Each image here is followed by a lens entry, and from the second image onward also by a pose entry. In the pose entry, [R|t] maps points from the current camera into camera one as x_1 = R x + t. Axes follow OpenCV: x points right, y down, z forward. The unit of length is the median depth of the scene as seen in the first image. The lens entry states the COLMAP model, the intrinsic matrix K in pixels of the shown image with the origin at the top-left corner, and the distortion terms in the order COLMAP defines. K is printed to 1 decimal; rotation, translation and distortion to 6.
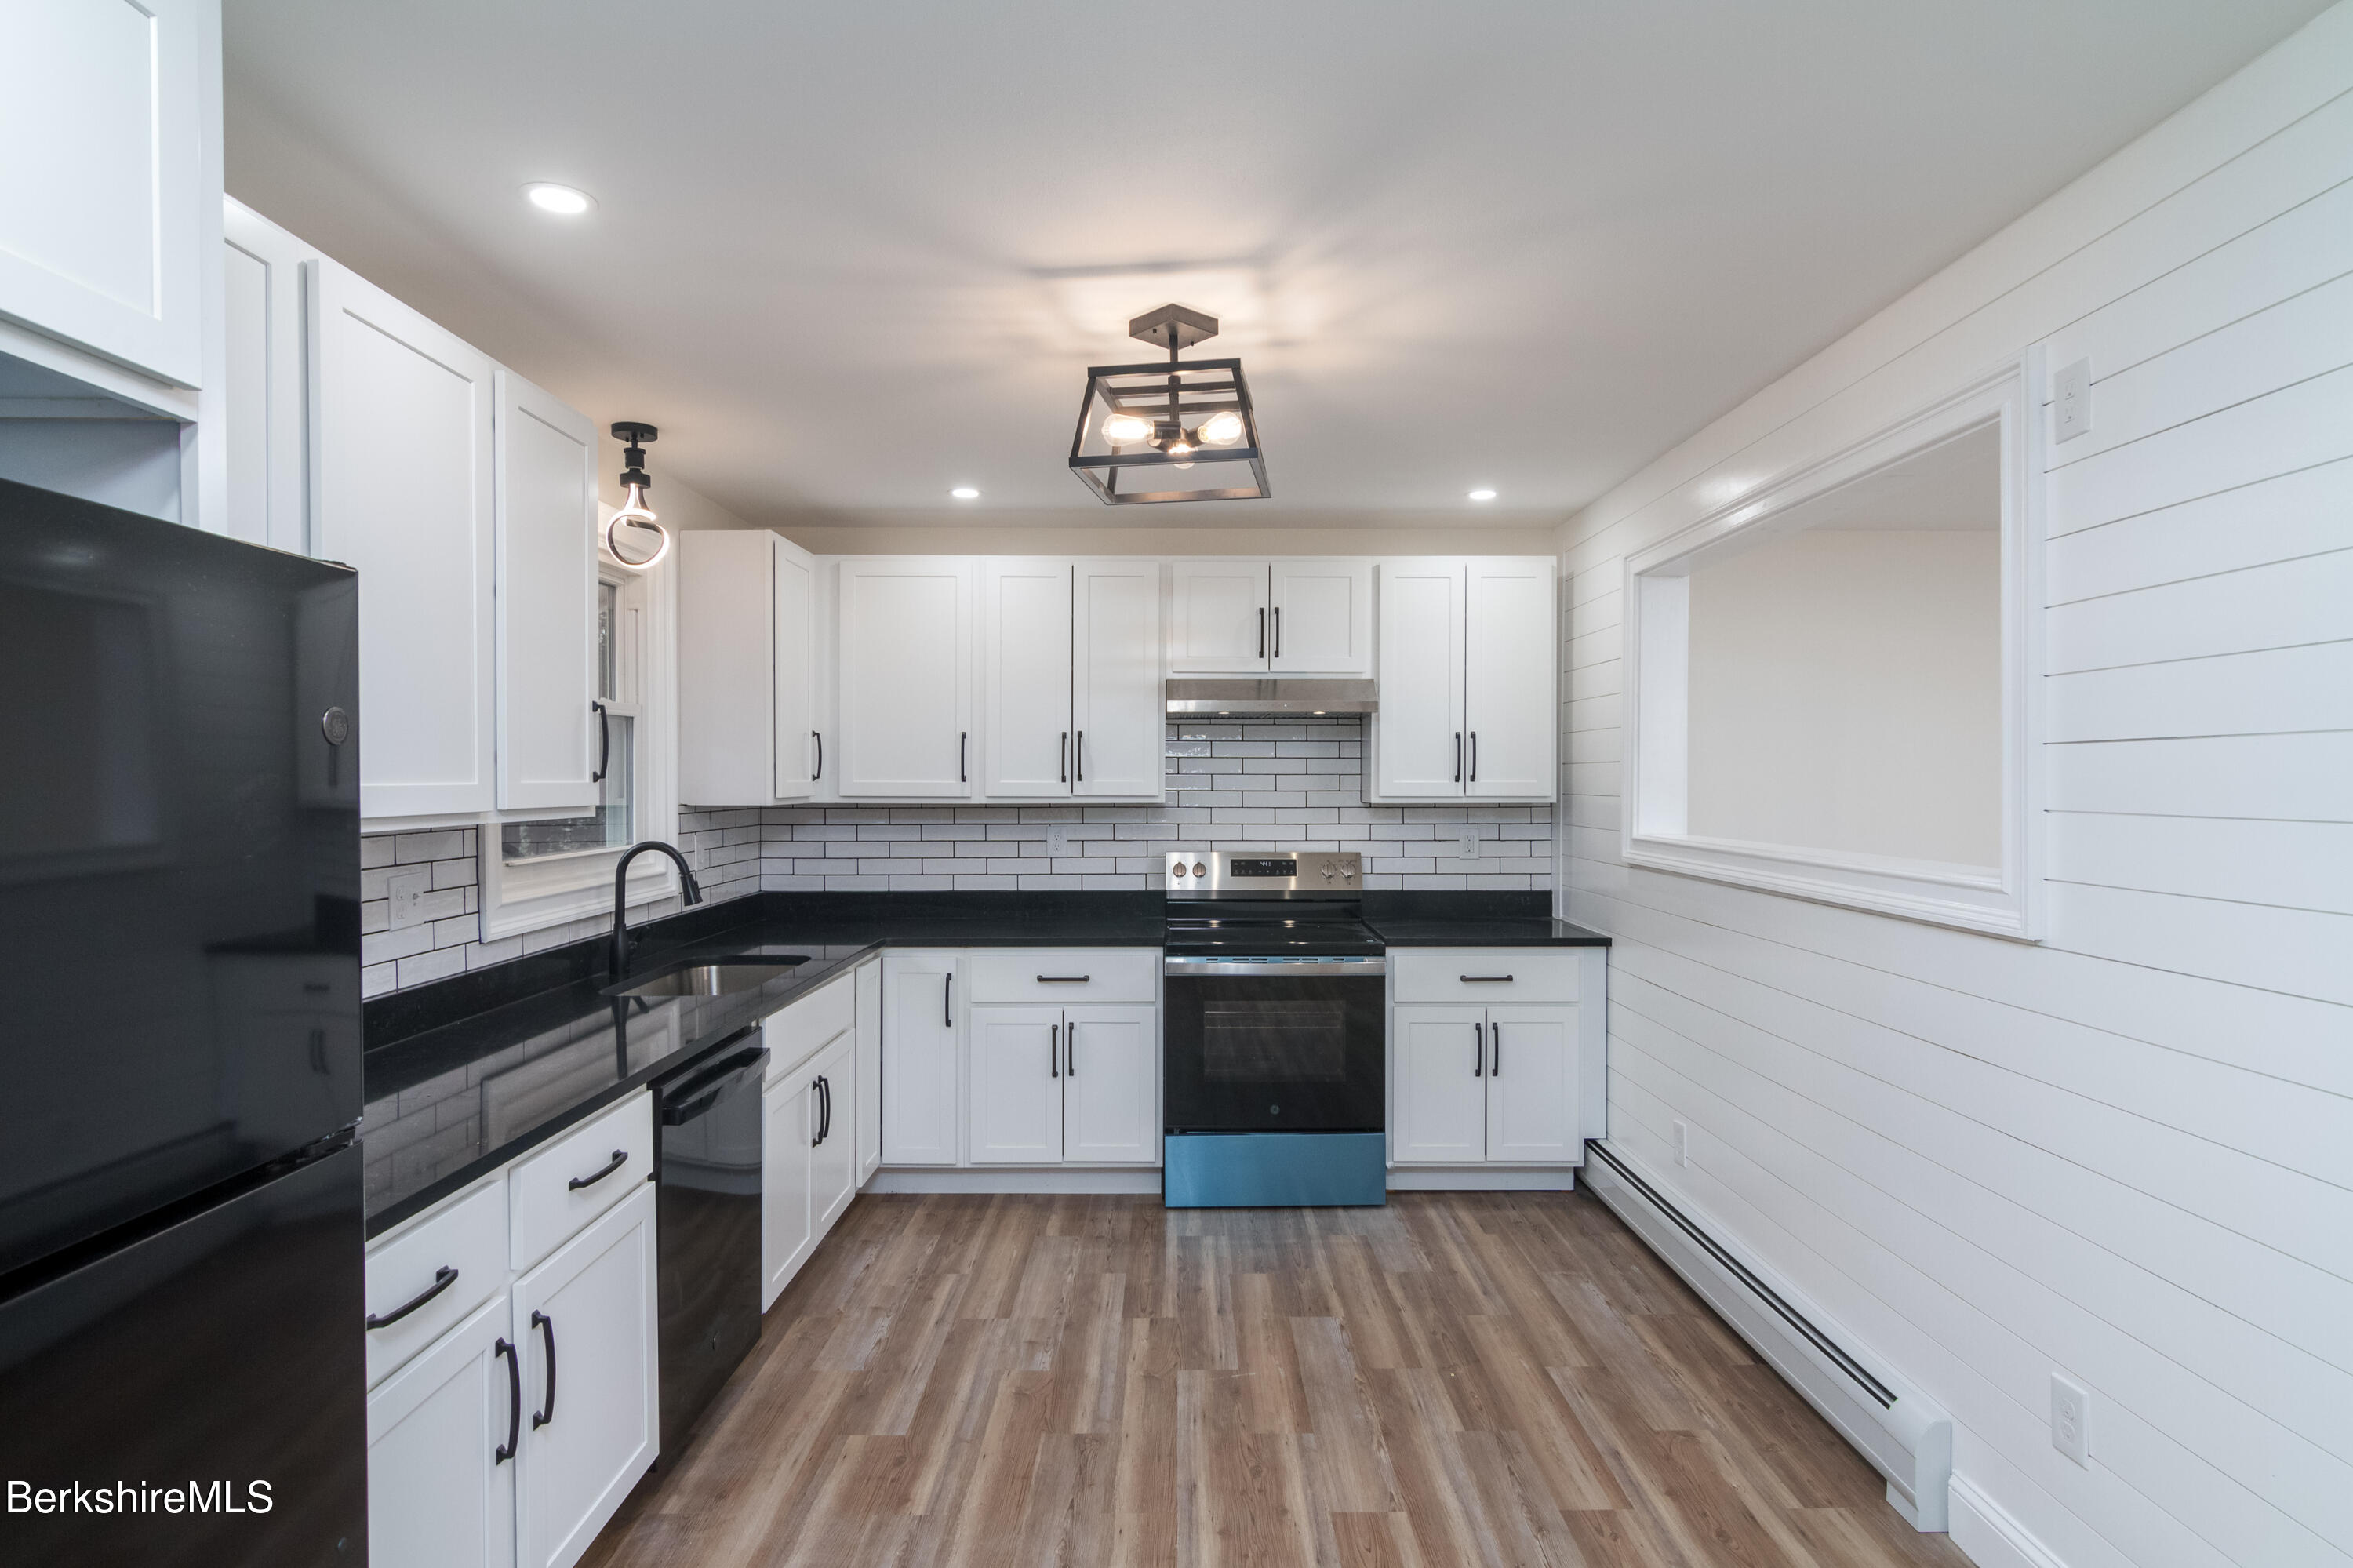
lens RADIAL K [[1208.3, 0, 1174.1], [0, 1208.3, 803.8], [0, 0, 1]] dist [-0.007459, 0.005649]
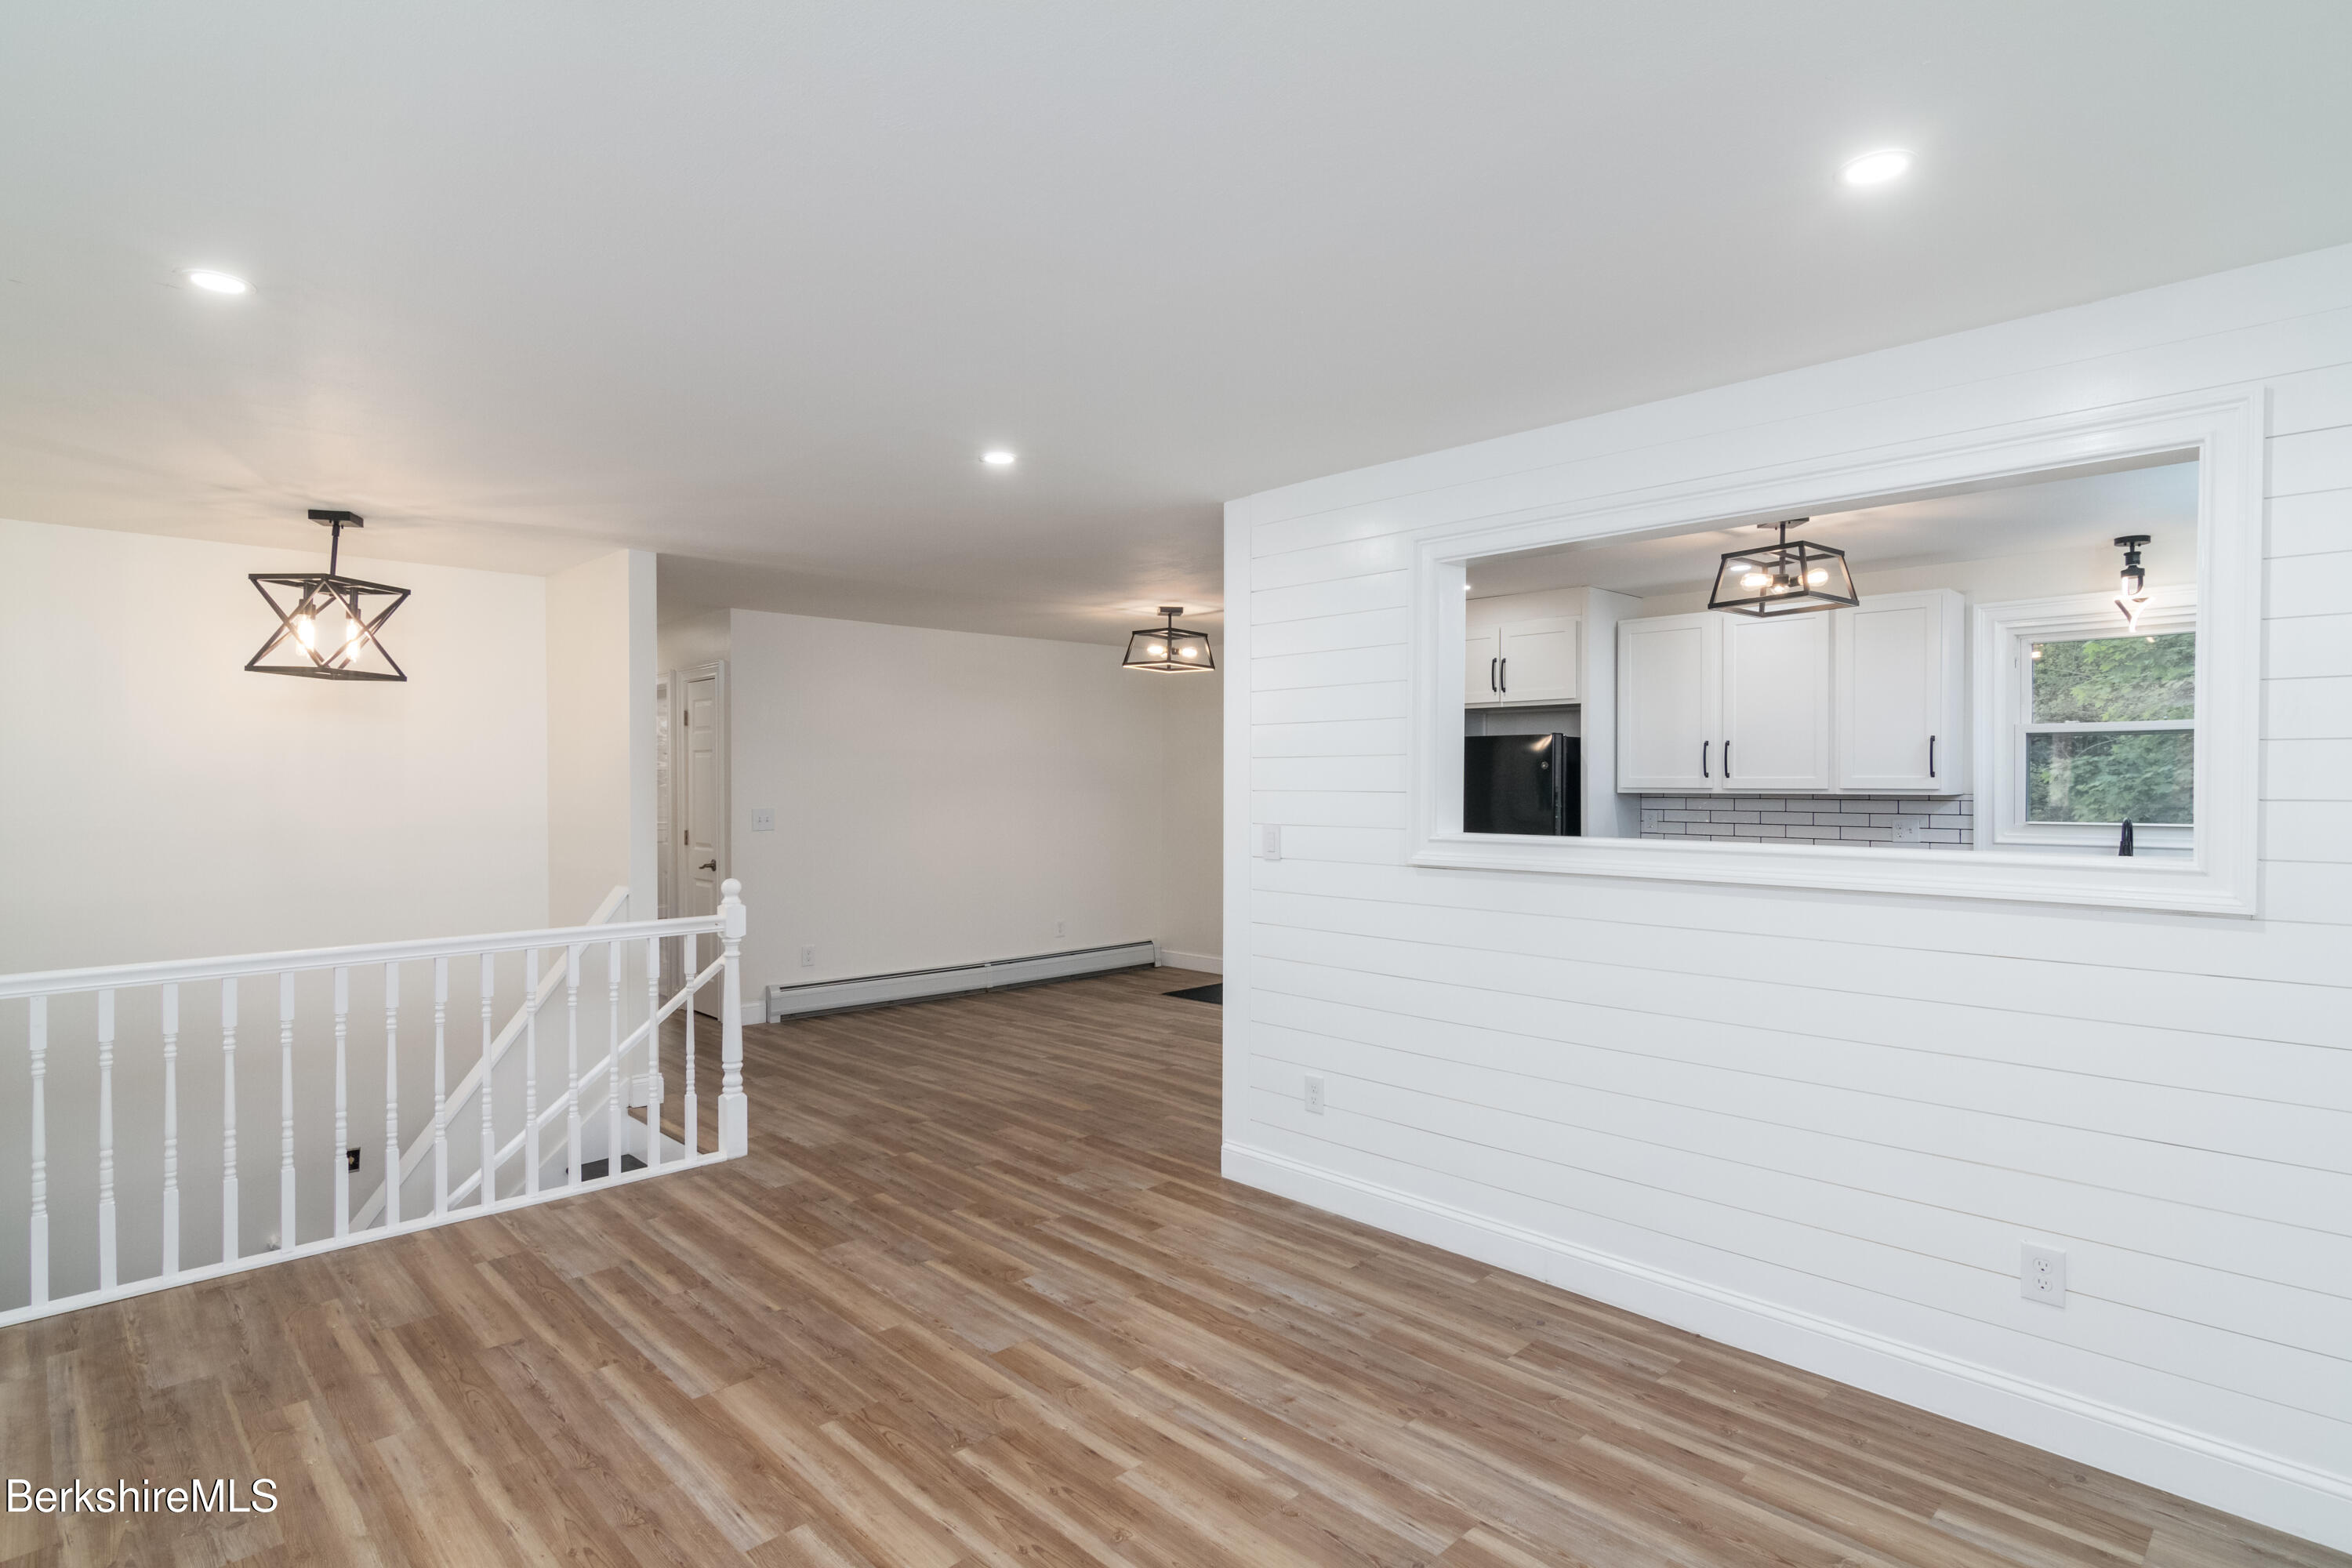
lens RADIAL K [[1207.7, 0, 1178.0], [0, 1207.7, 778.7], [0, 0, 1]] dist [-0.007459, 0.005649]
pose [[-0.716249, 0.001351, -0.697843, 1.376535], [-0.013983, 0.999770, 0.016287, -0.023440], [0.697705, 0.021423, -0.716065, 1.208405]]
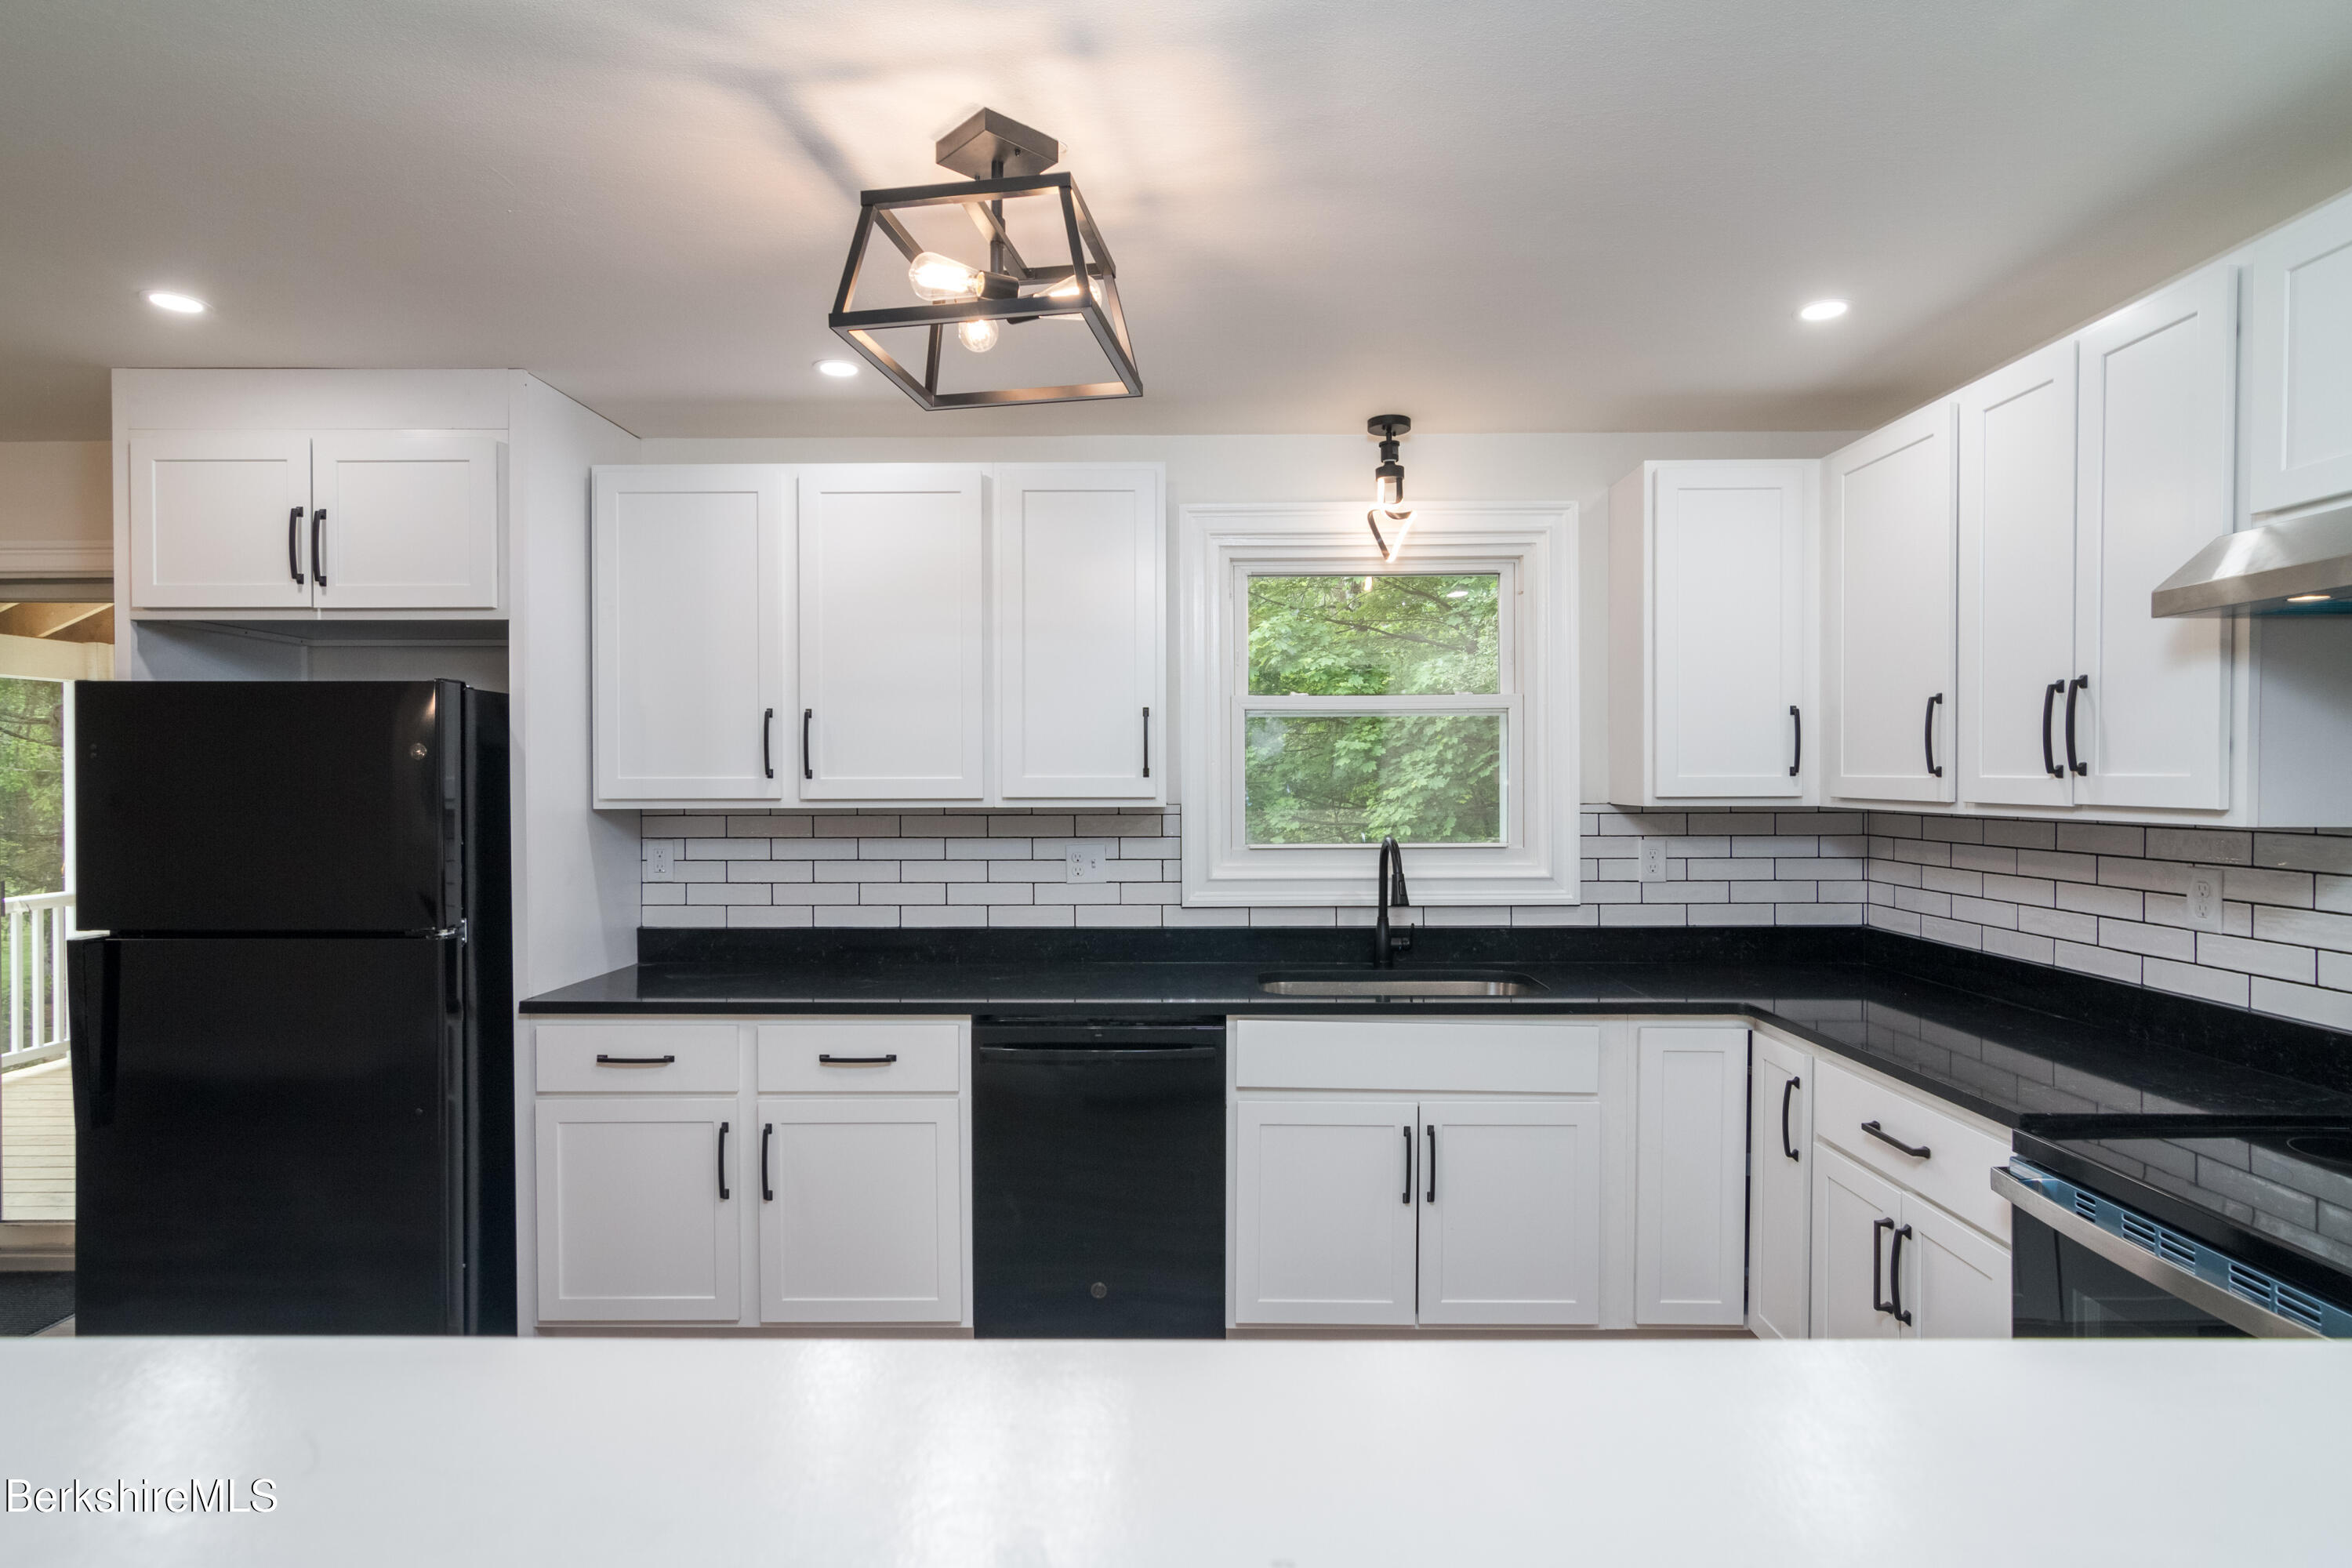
lens RADIAL K [[1207.7, 0, 1187.7], [0, 1207.7, 793.9], [0, 0, 1]] dist [-0.007459, 0.005649]
pose [[-0.001763, 0.014958, -0.999887, 0.534362], [-0.018651, 0.999714, 0.014988, -0.015340], [0.999825, 0.018675, -0.001484, 0.814651]]
